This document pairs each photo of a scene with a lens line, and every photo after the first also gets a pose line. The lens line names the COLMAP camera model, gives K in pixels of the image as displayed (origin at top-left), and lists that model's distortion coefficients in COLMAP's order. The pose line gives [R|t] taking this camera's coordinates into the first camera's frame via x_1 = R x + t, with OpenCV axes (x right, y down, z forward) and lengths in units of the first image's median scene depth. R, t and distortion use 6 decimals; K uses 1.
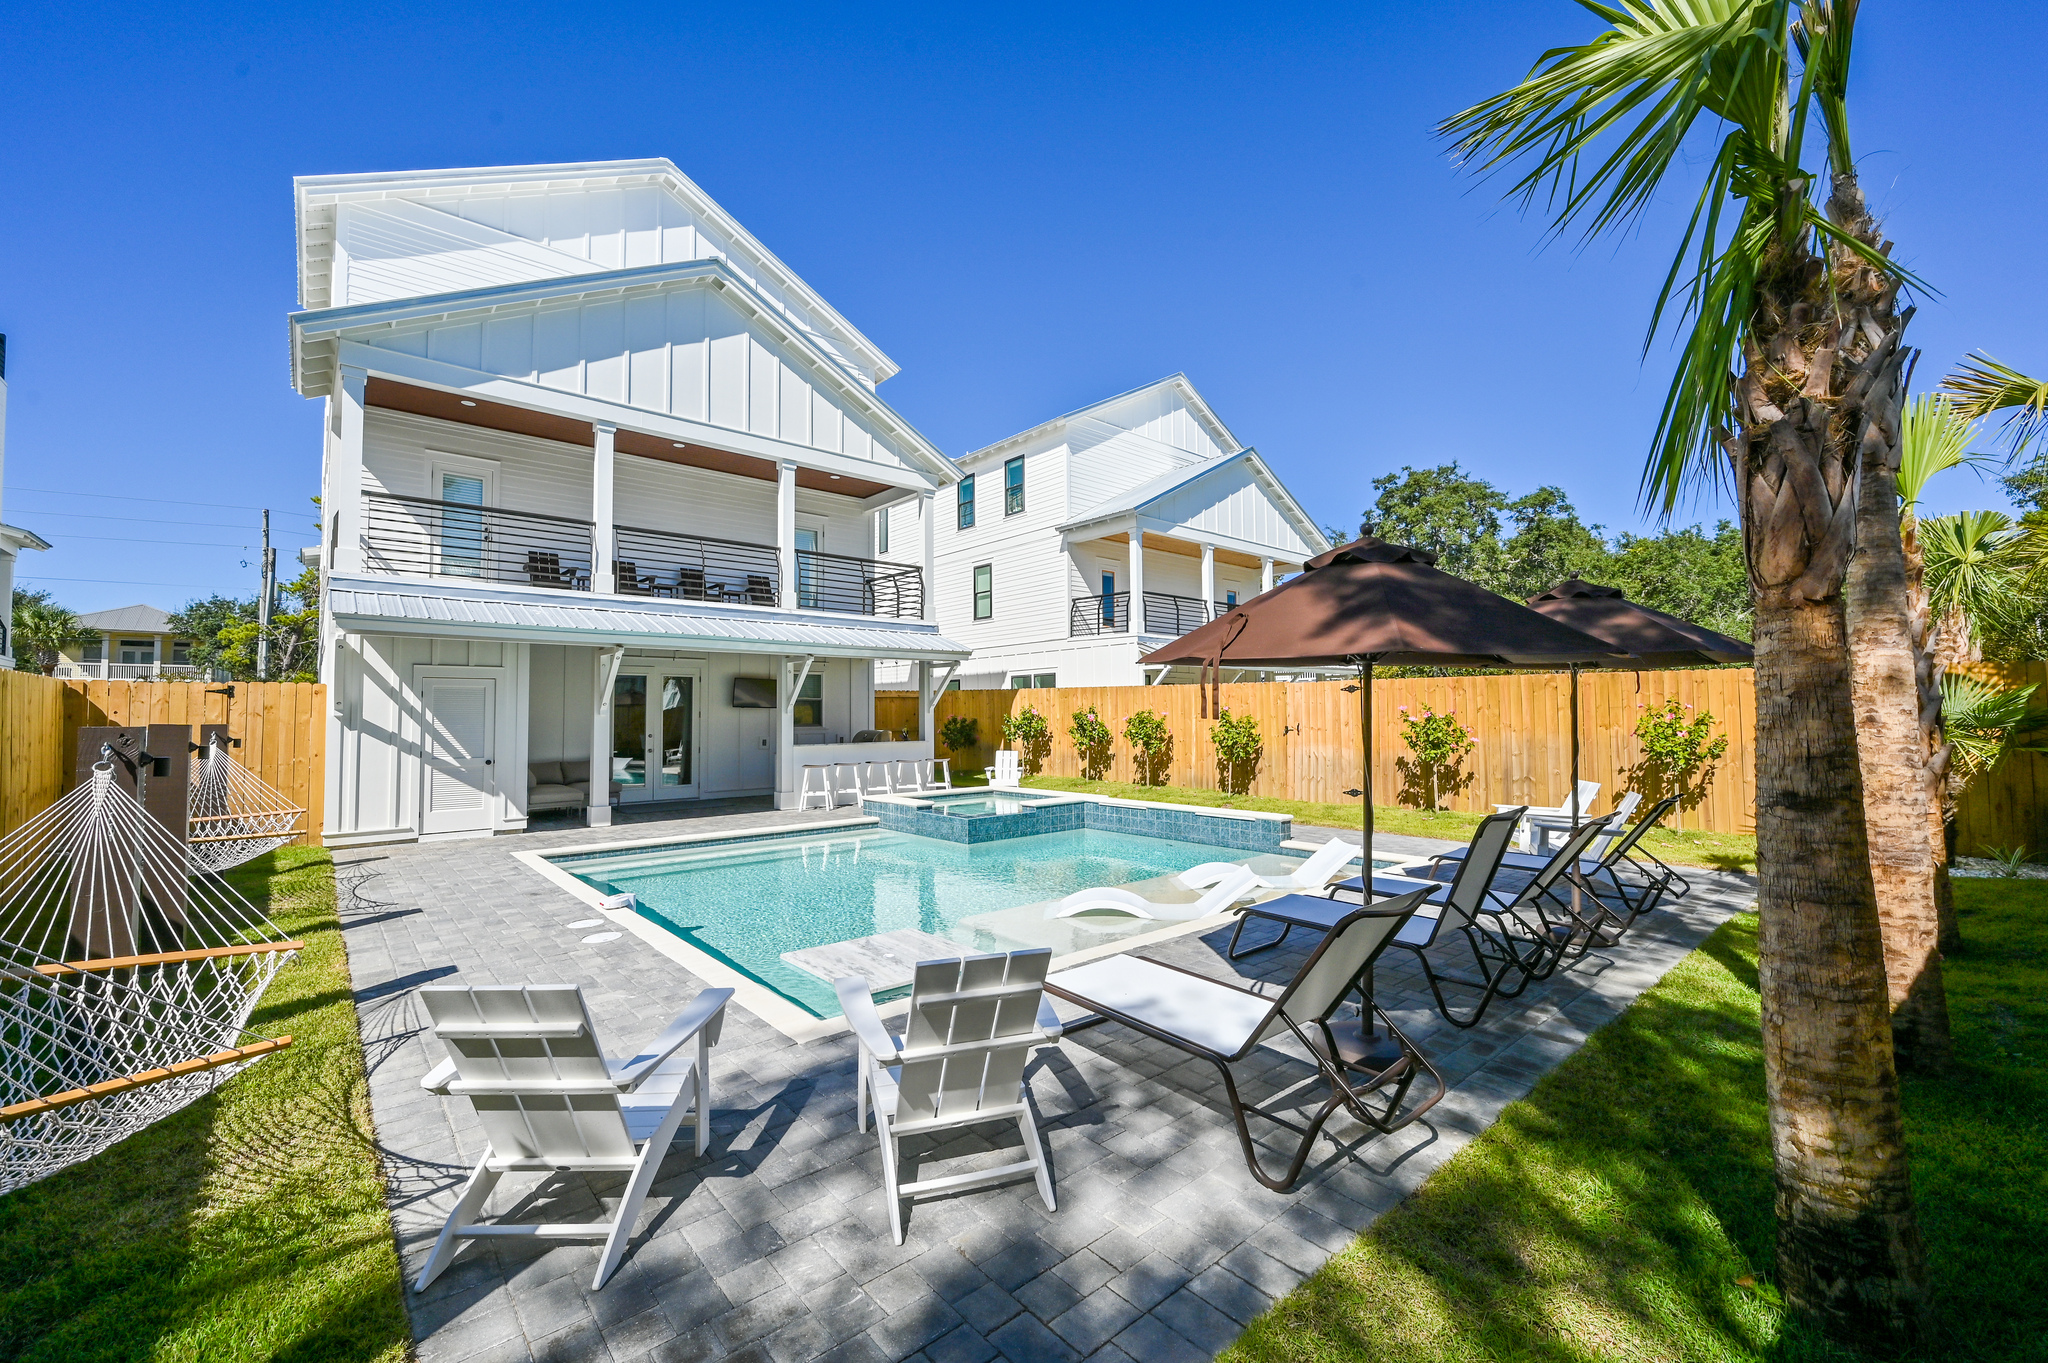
lens RADIAL K [[766.1, 0, 1024.0], [0, 766.1, 681.5], [0, 0, 1]] dist [-0.000090, -0.000017]
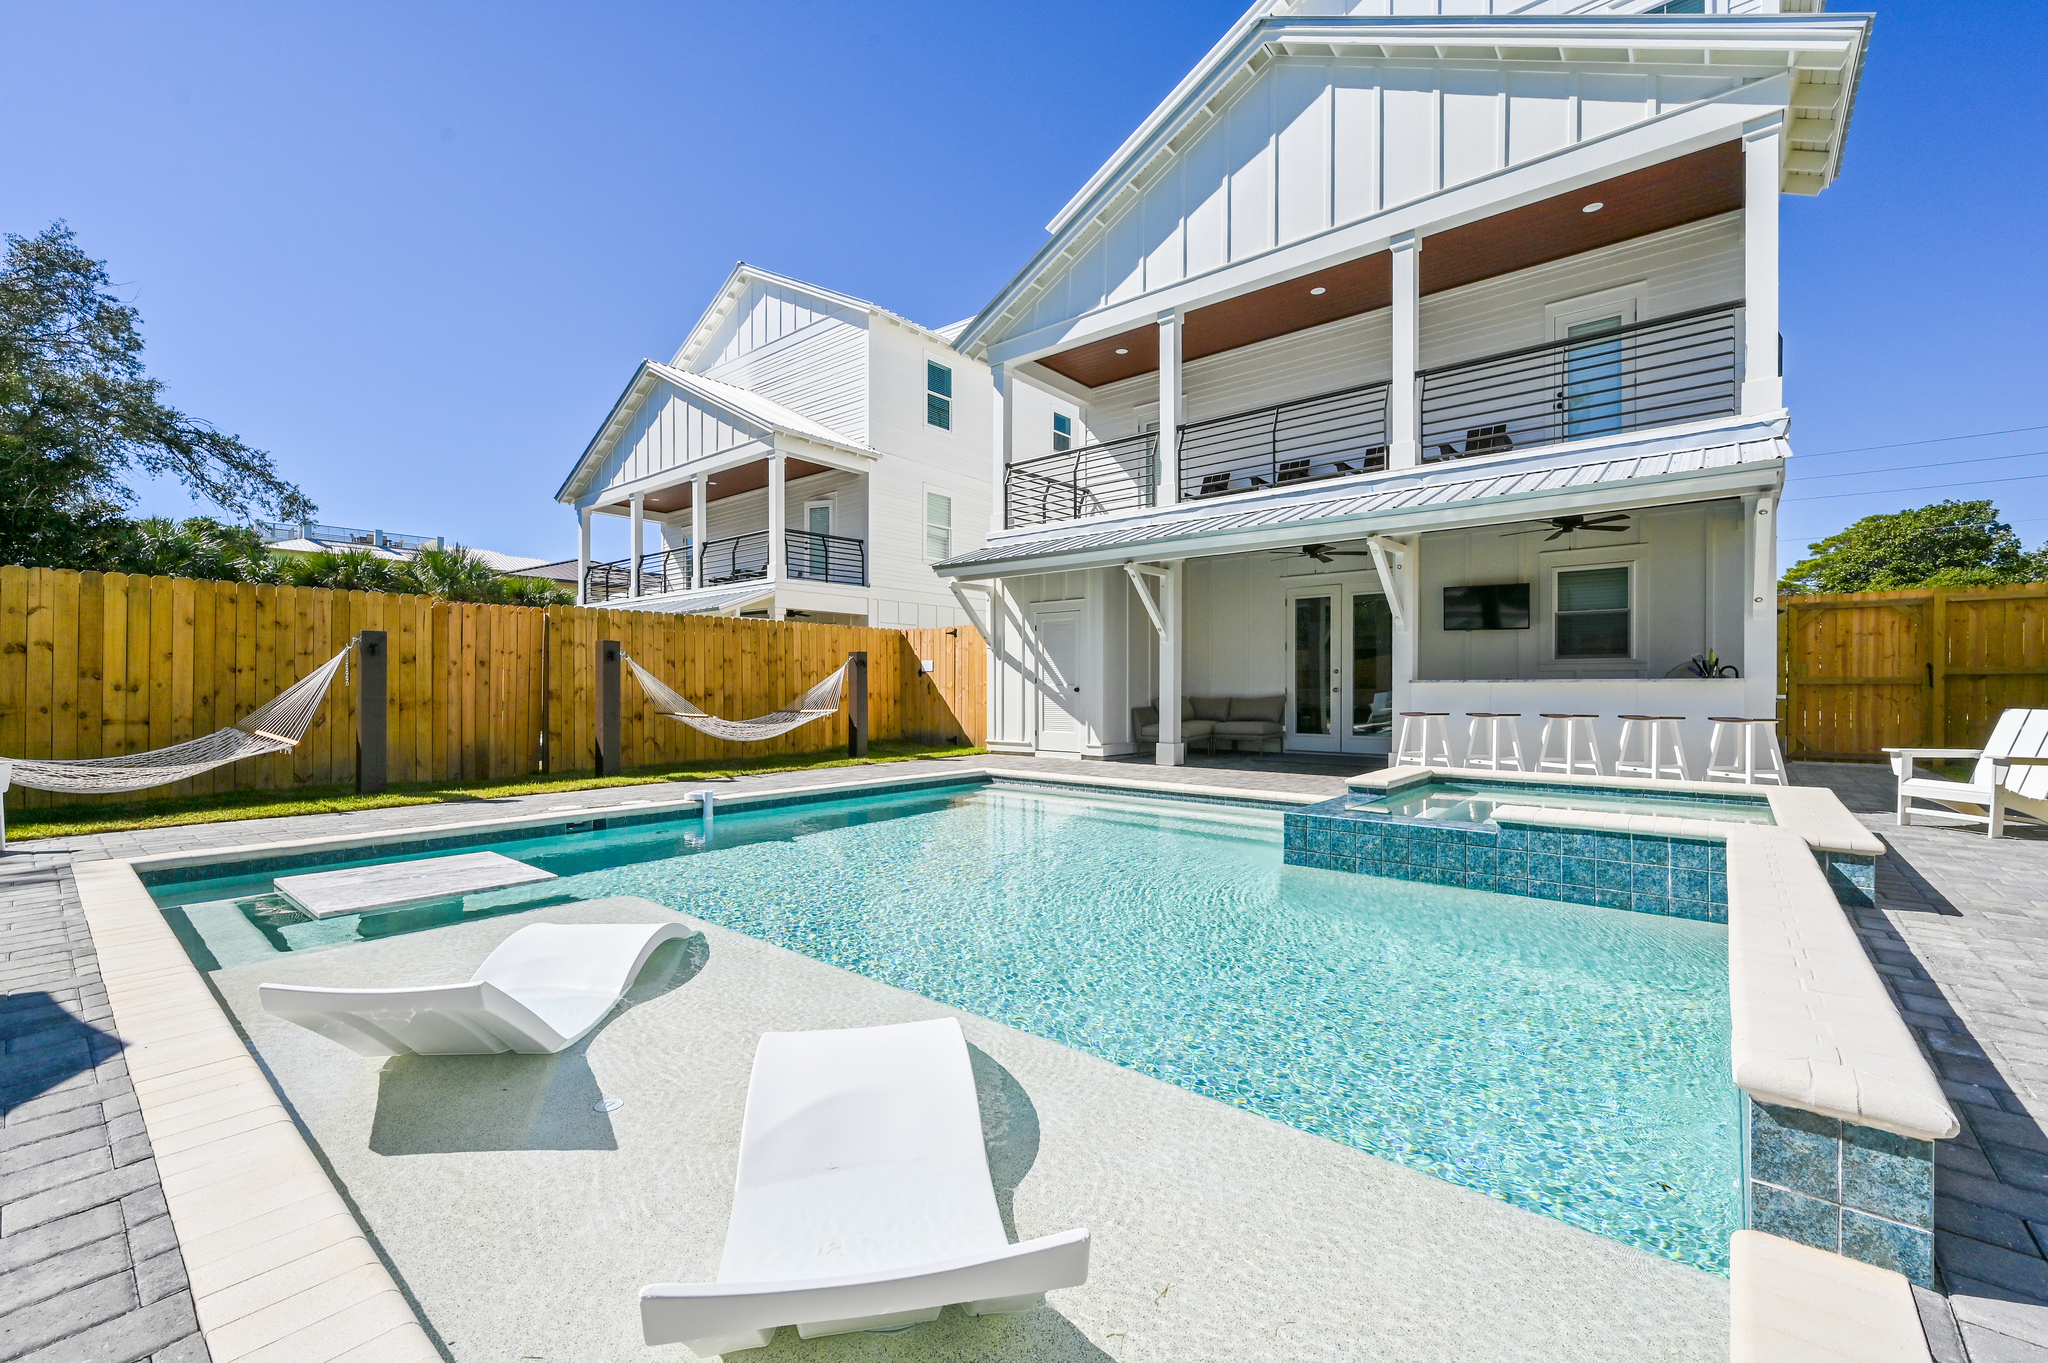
lens RADIAL K [[821.7, 0, 1024.0], [0, 821.7, 681.5], [0, 0, 1]] dist [-0.000215, -0.000131]
pose [[0.182218, -0.000522, -0.983258, 0.396152], [0.043810, 0.999011, 0.007588, 0.080710], [0.982282, -0.044459, 0.182061, 0.710133]]
